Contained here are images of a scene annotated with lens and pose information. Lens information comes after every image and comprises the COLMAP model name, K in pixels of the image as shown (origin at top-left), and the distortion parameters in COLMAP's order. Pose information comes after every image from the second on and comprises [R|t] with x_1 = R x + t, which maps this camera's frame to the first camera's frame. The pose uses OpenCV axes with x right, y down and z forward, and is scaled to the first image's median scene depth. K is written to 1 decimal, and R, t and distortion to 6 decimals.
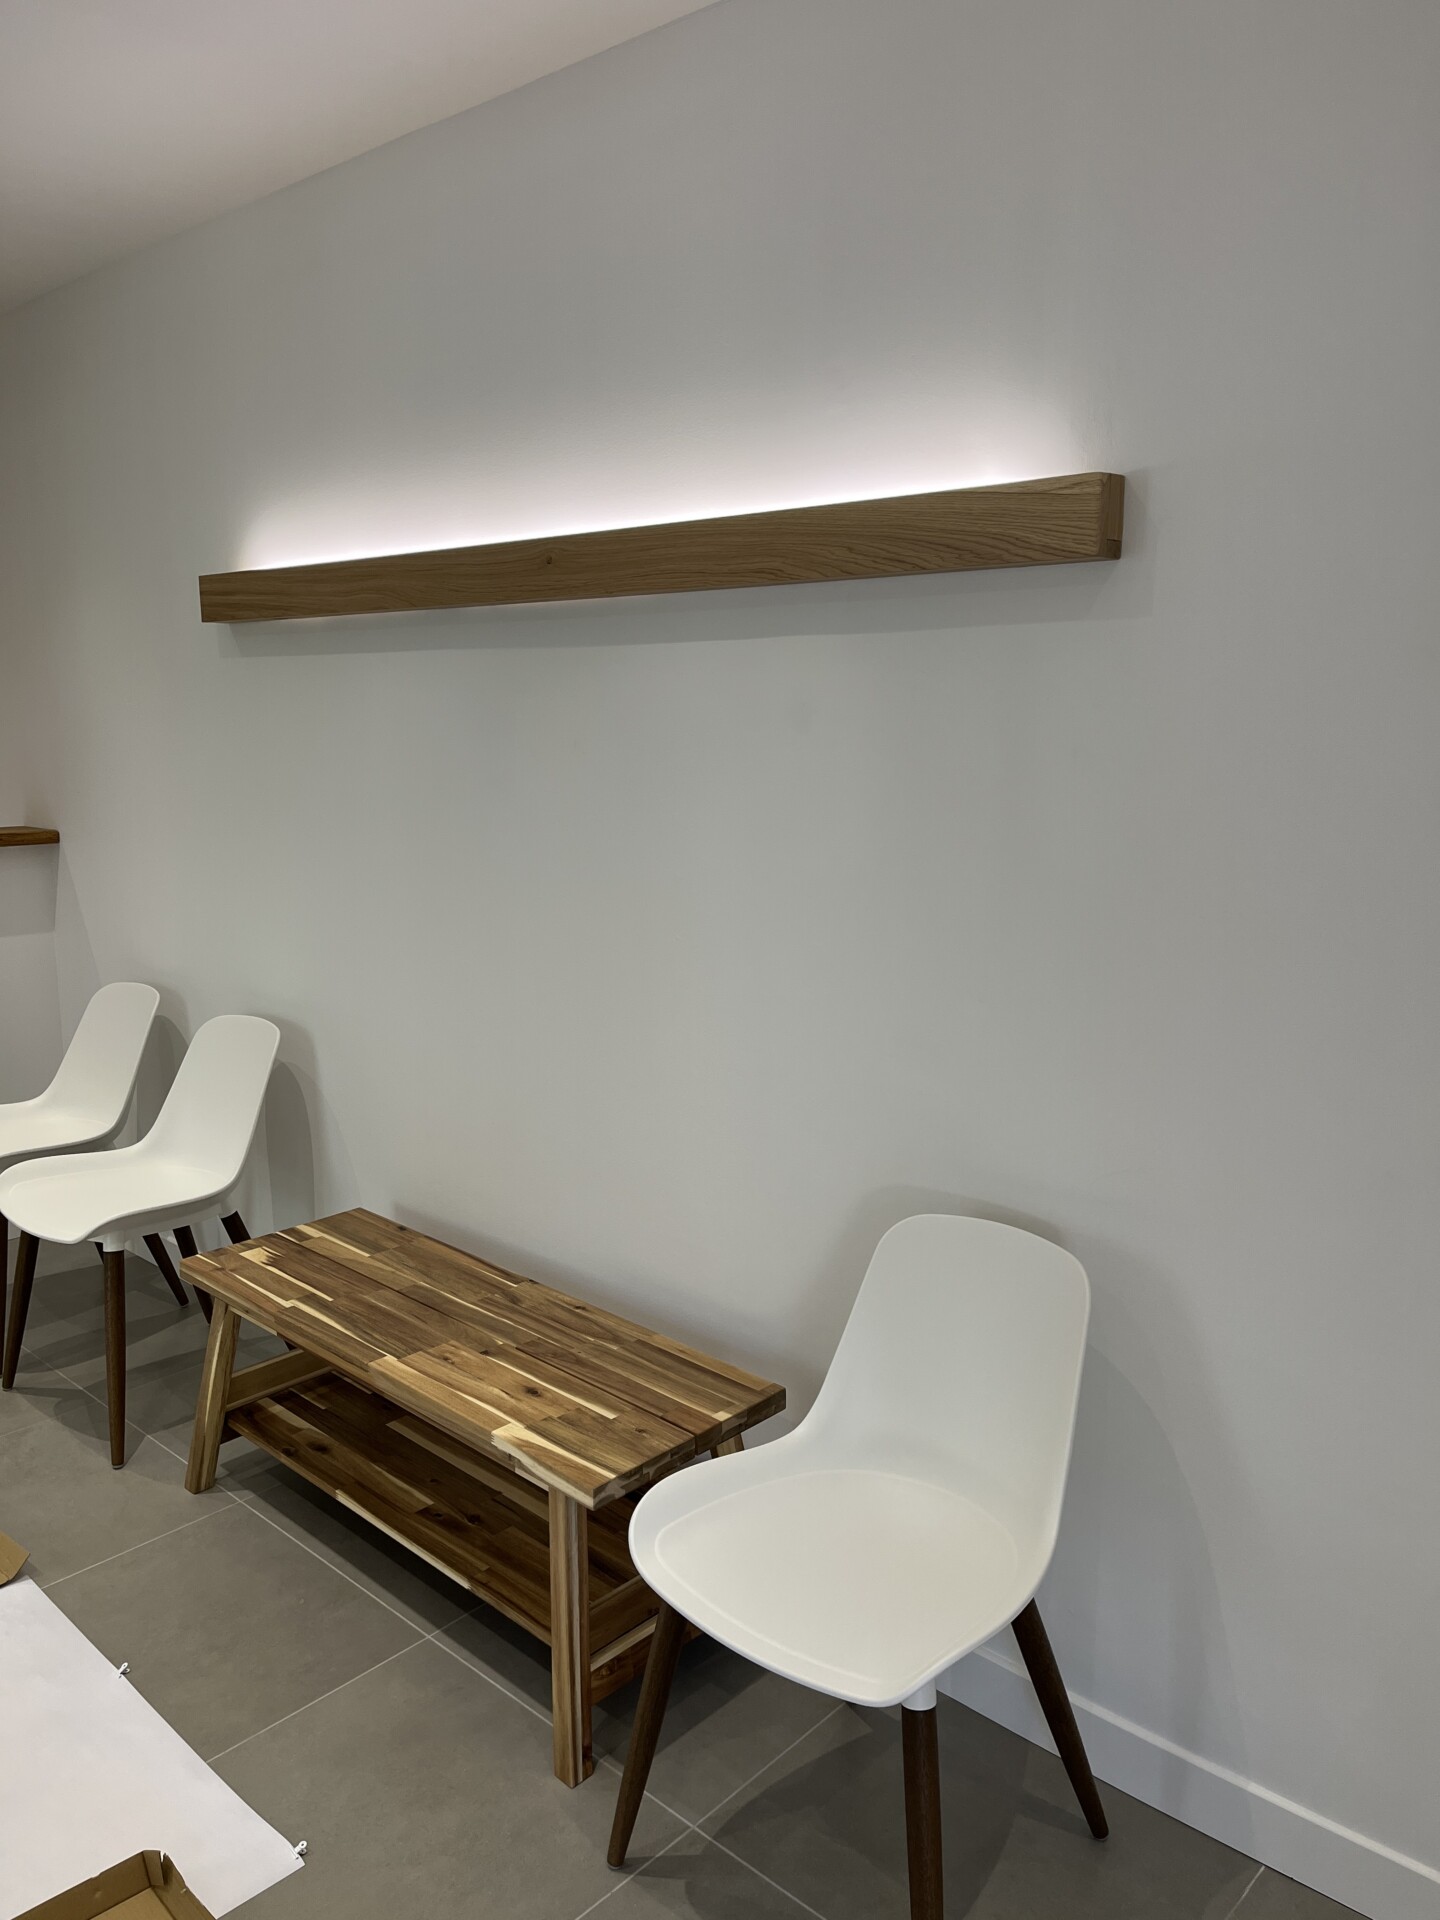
lens RADIAL K [[1462.3, 0, 720.0], [0, 1462.3, 960.0], [0, 0, 1]] dist [0.010365, 0.002077]
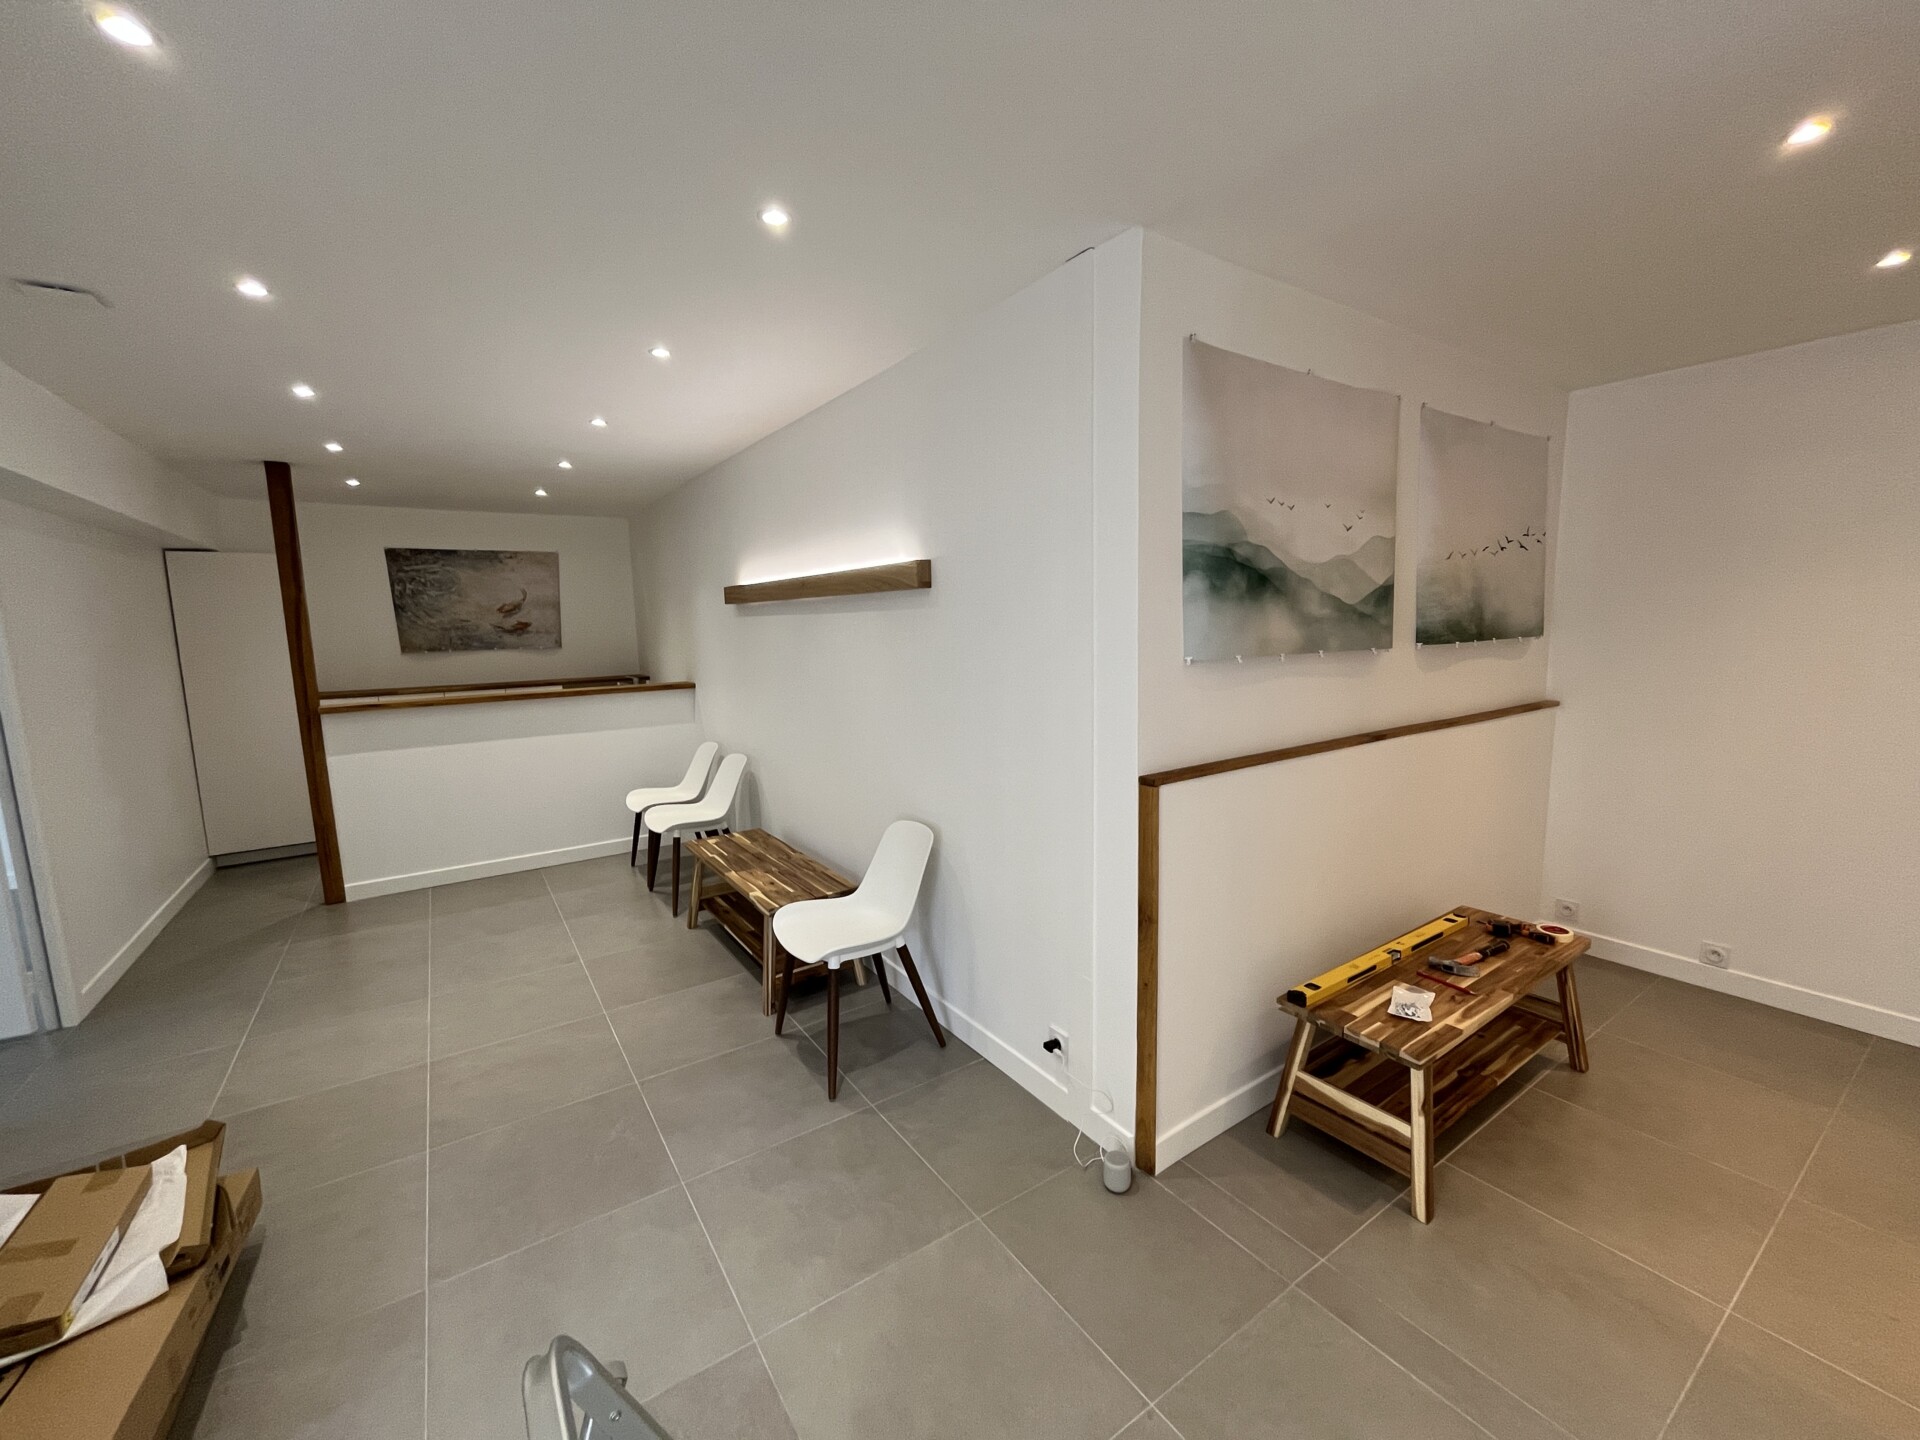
lens RADIAL K [[775.2, 0, 960.0], [0, 775.2, 720.0], [0, 0, 1]] dist [-0.000125, 0.000001]
pose [[0.978765, 0.007354, -0.204853, 0.471835], [-0.017168, 0.998786, -0.046170, 0.042543], [0.204265, 0.048706, 0.977703, -0.346090]]
